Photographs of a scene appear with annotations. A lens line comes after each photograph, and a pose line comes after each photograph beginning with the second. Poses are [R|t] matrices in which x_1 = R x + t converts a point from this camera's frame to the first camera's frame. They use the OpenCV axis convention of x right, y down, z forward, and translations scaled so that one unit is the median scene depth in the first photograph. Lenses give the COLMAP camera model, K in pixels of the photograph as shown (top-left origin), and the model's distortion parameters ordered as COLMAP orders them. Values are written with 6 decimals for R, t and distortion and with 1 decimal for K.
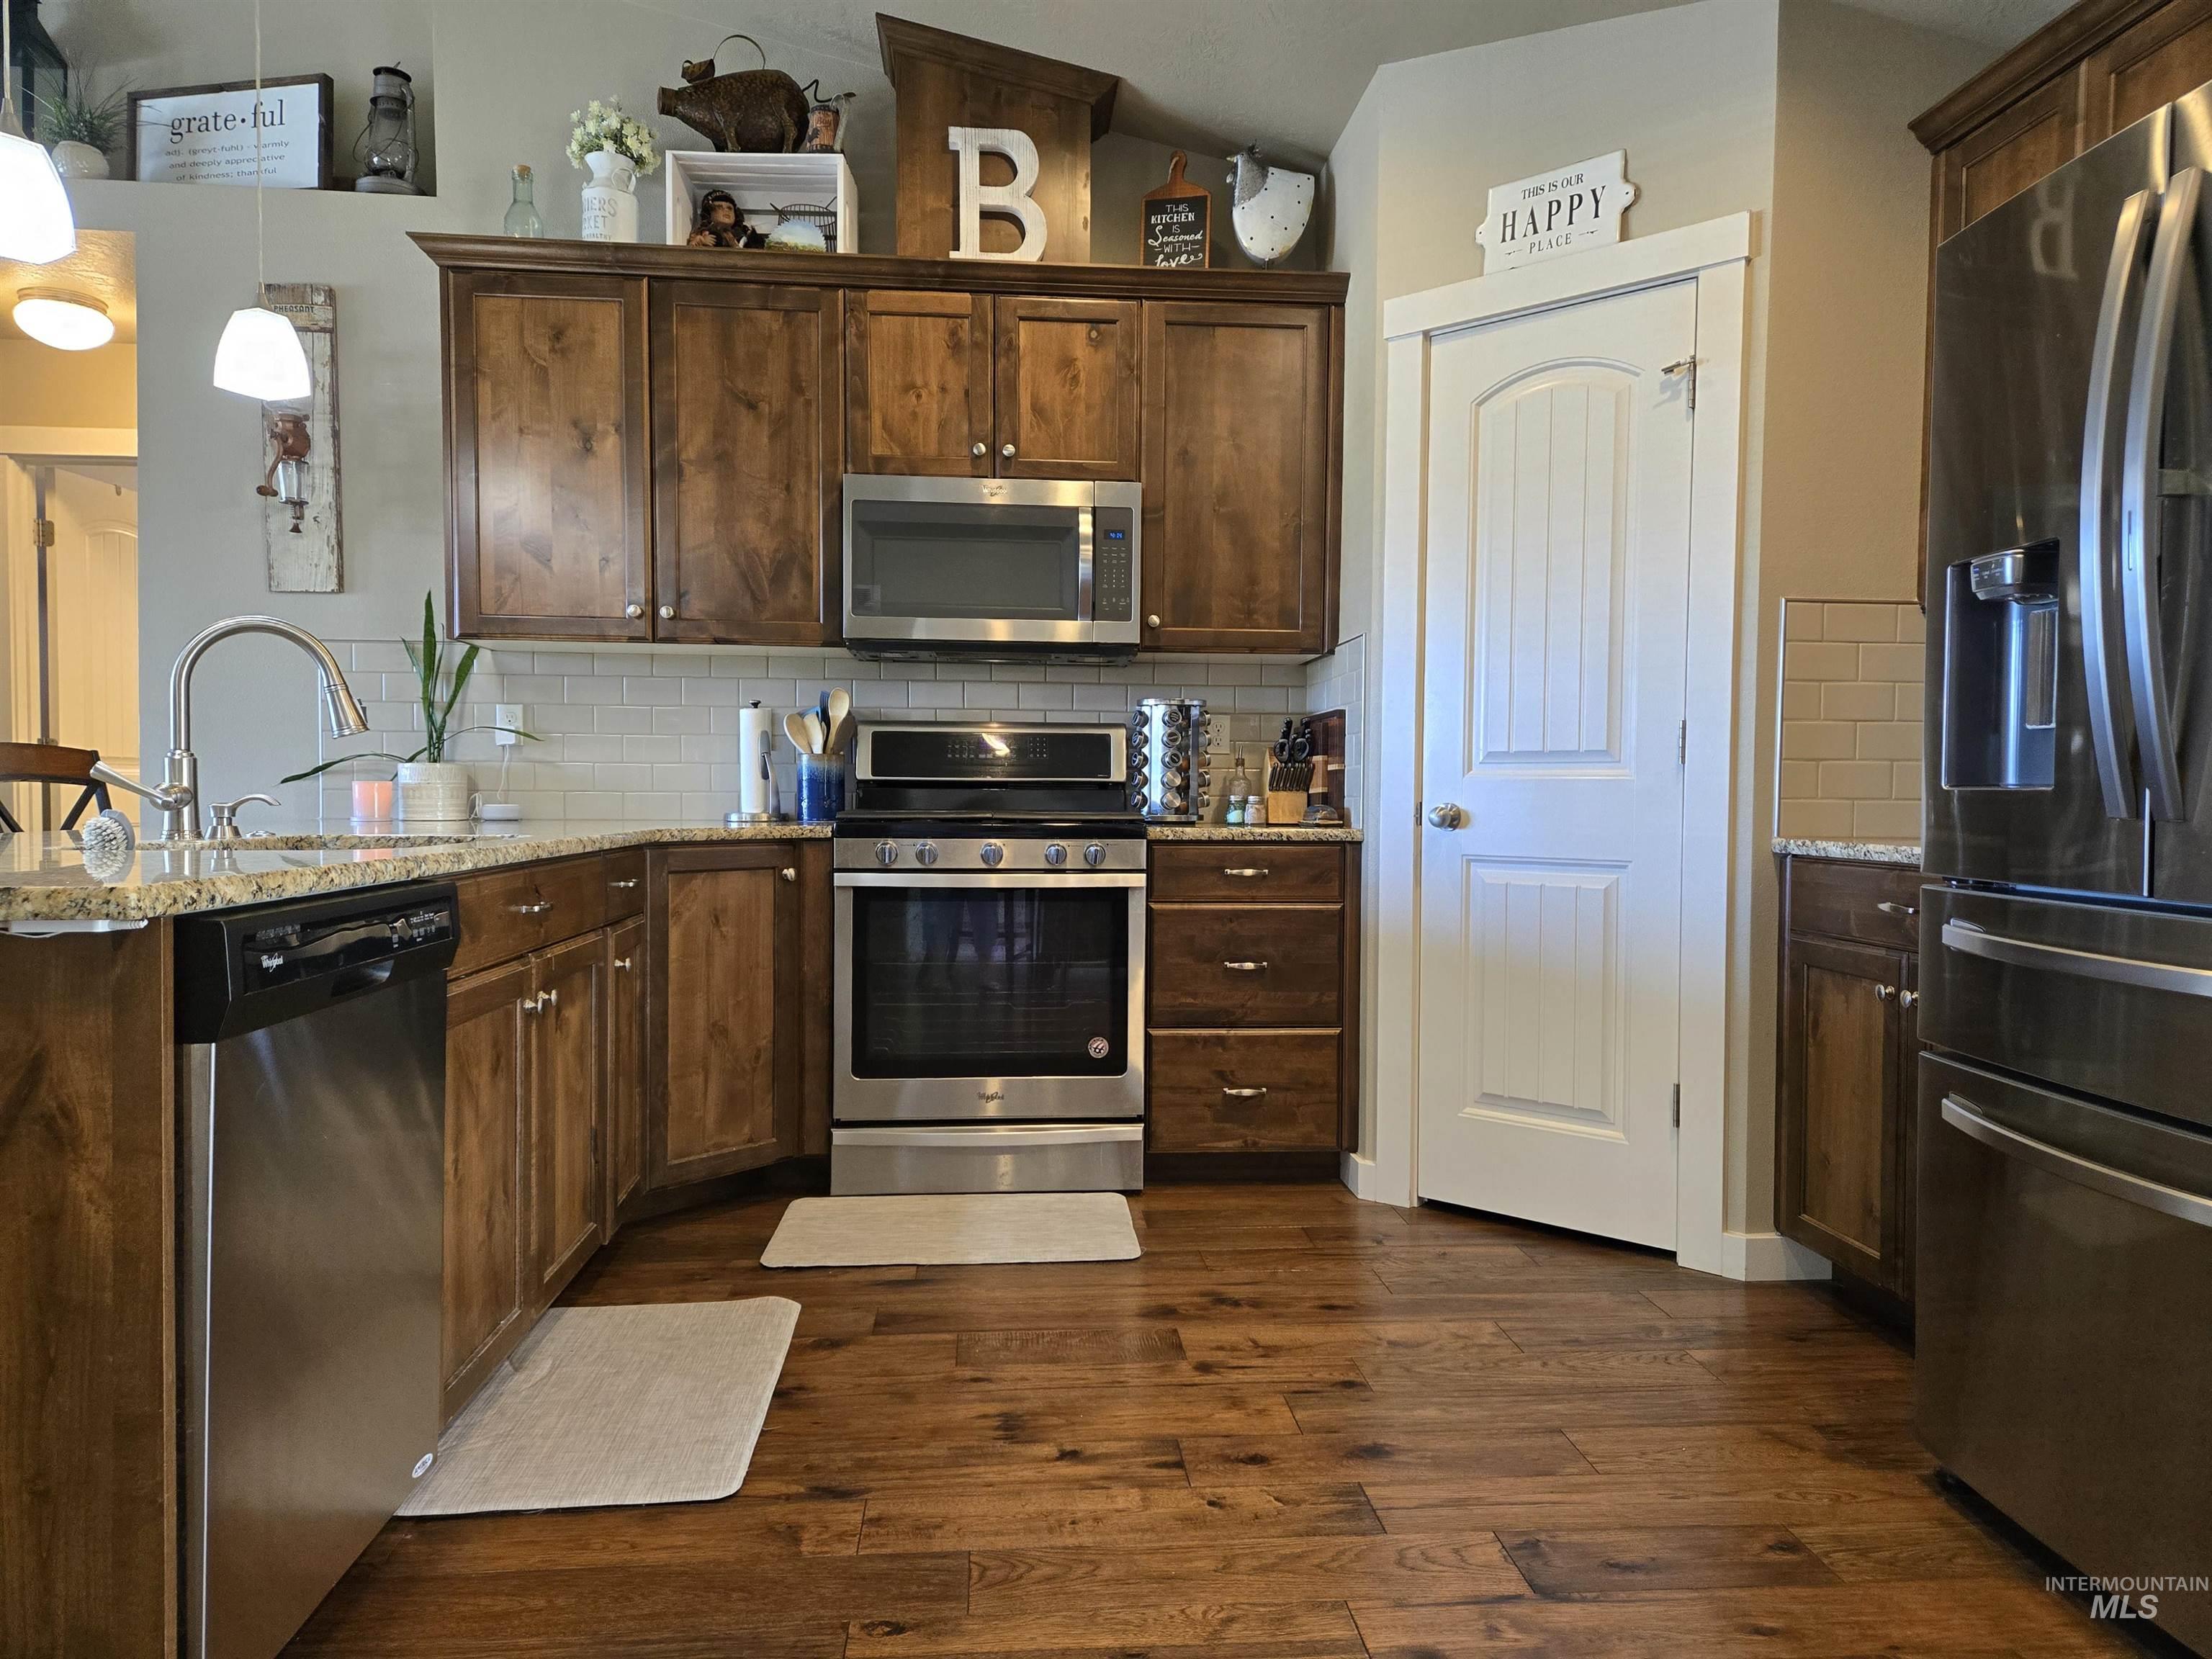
lens RADIAL K [[1463.3, 0, 1117.2], [0, 1463.3, 833.4], [0, 0, 1]] dist [0.087929, -0.075006]
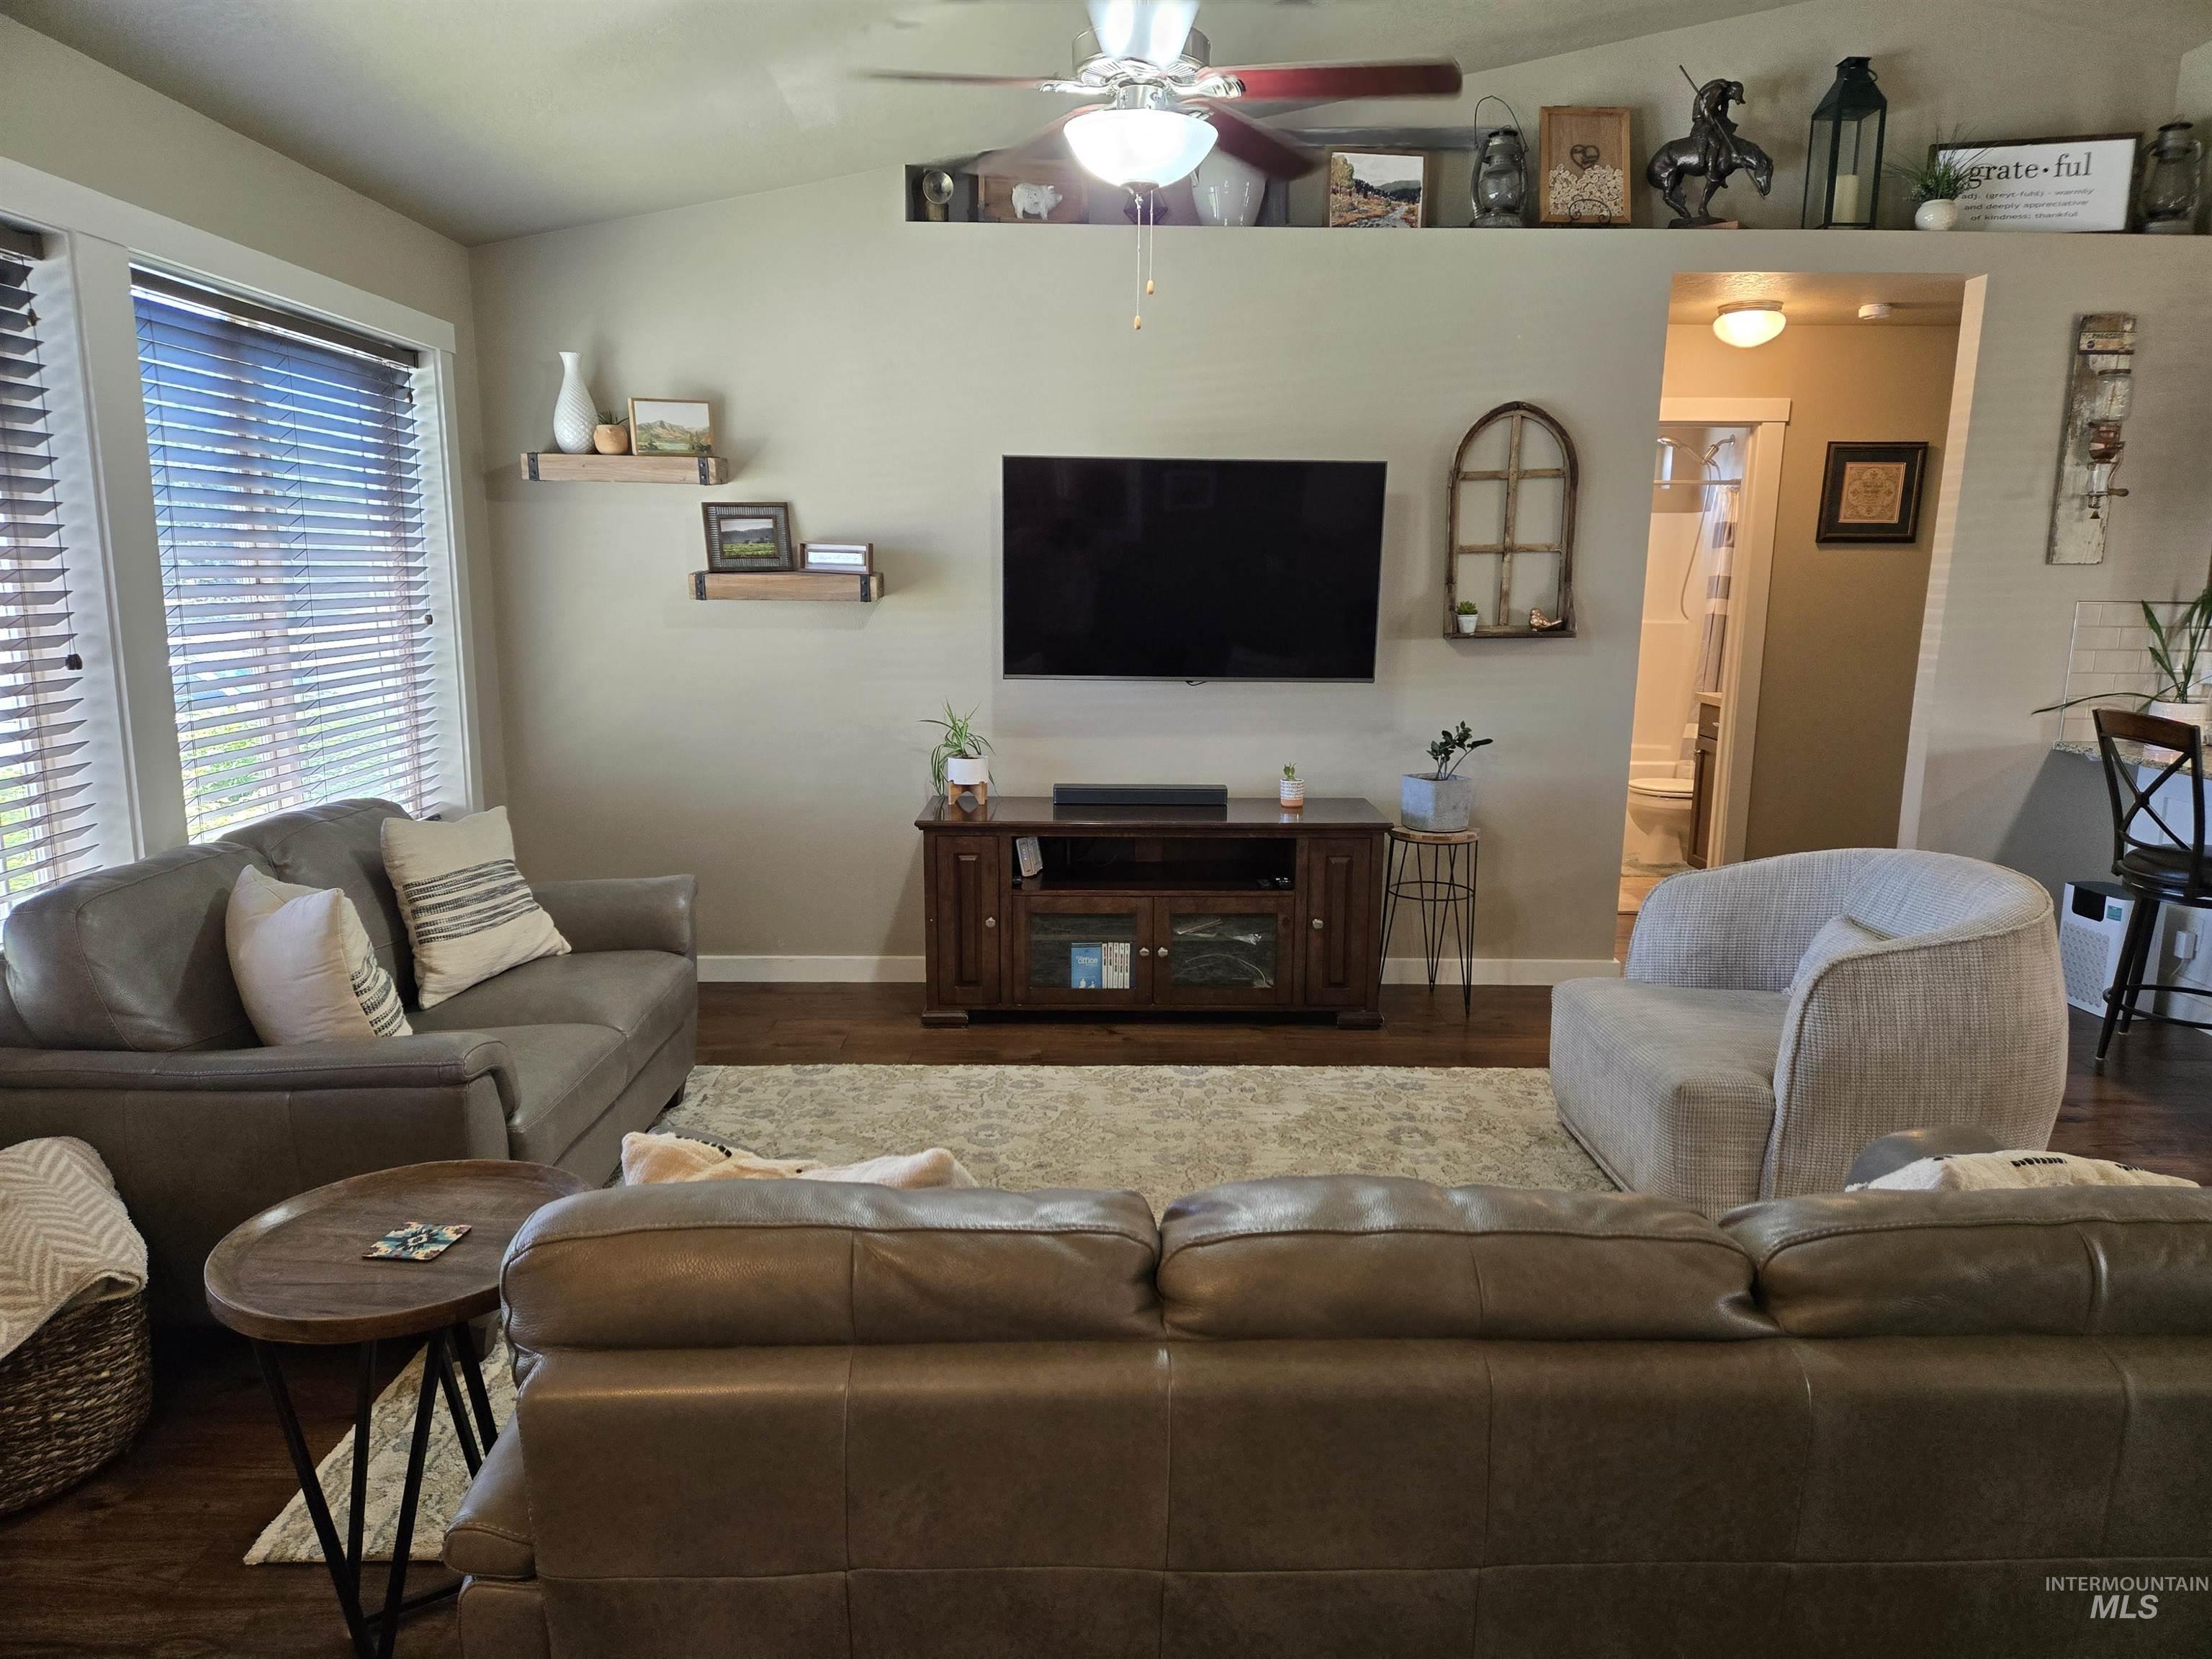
lens RADIAL K [[1463.3, 0, 1117.2], [0, 1463.3, 833.4], [0, 0, 1]] dist [0.087929, -0.075006]
pose [[0.997886, 0.017036, -0.062715, -1.364119], [-0.007342, 0.988404, 0.151670, -0.131353], [0.064572, -0.150889, 0.986440, -0.368462]]
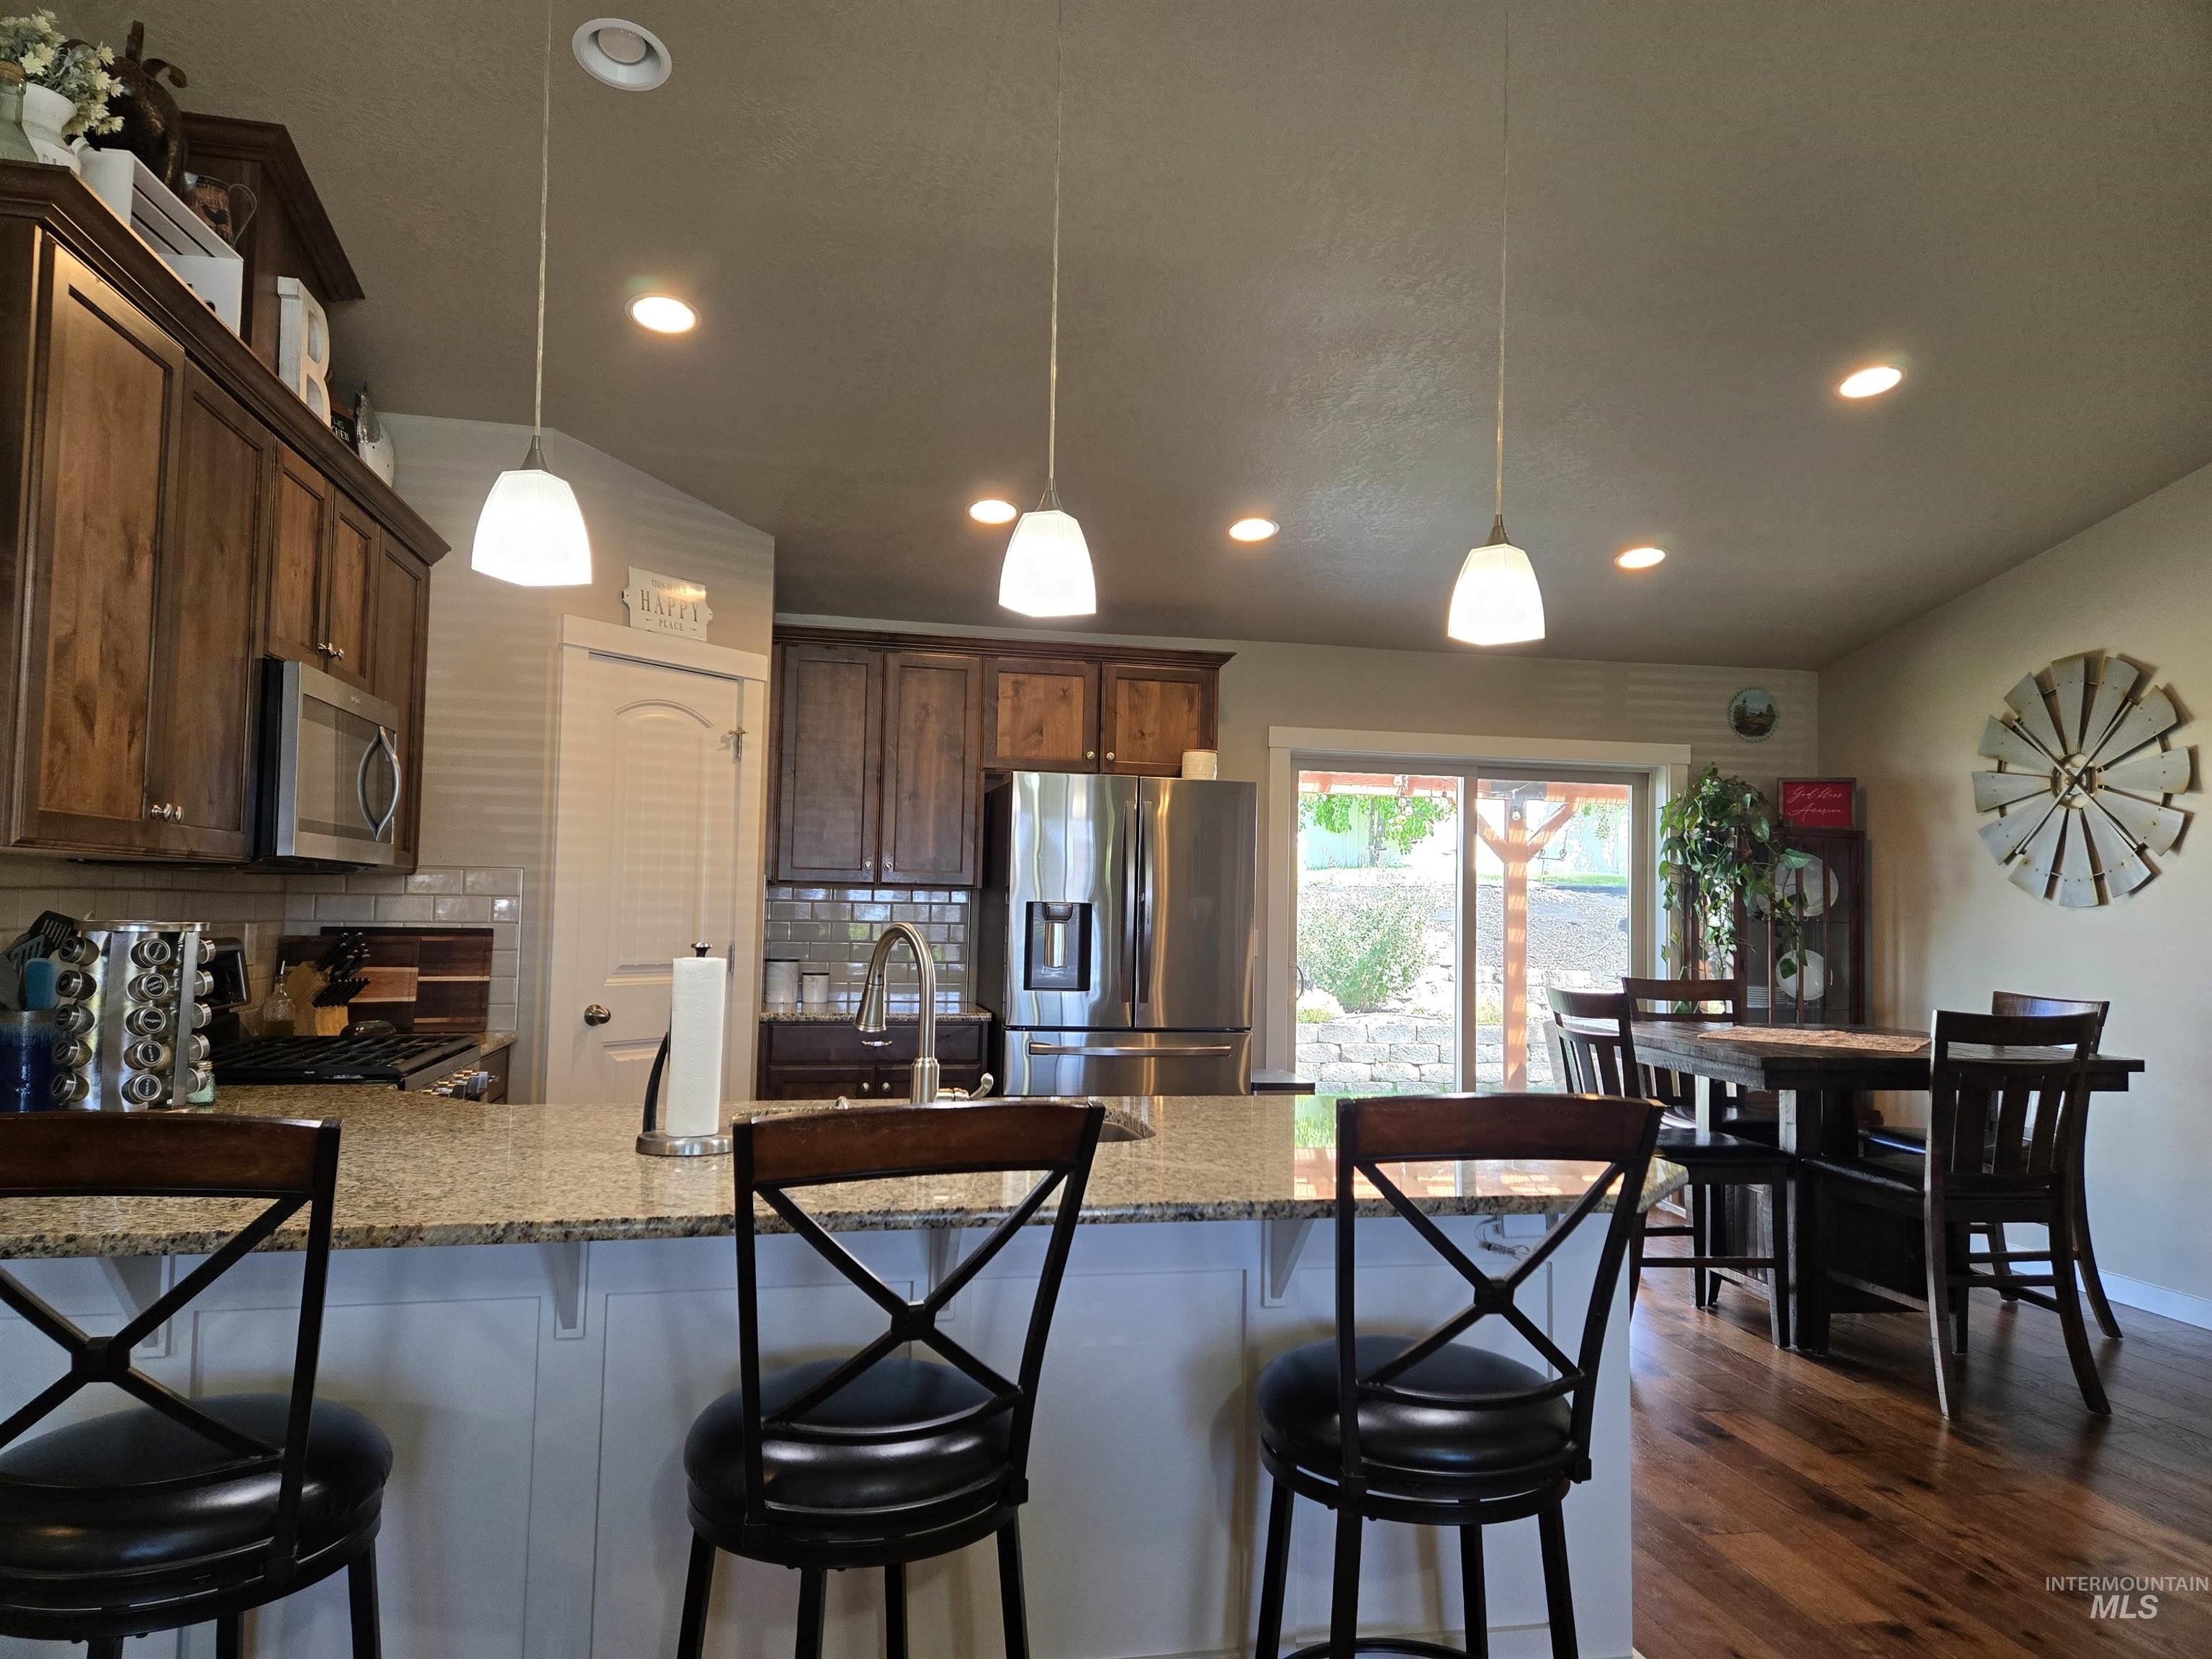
lens RADIAL K [[1463.3, 0, 1117.2], [0, 1463.3, 833.4], [0, 0, 1]] dist [0.087929, -0.075006]
pose [[-0.123345, 0.040477, 0.991538, -1.068279], [0.008194, 0.999175, -0.039769, -0.108969], [-0.992330, 0.003219, -0.123575, 0.645333]]
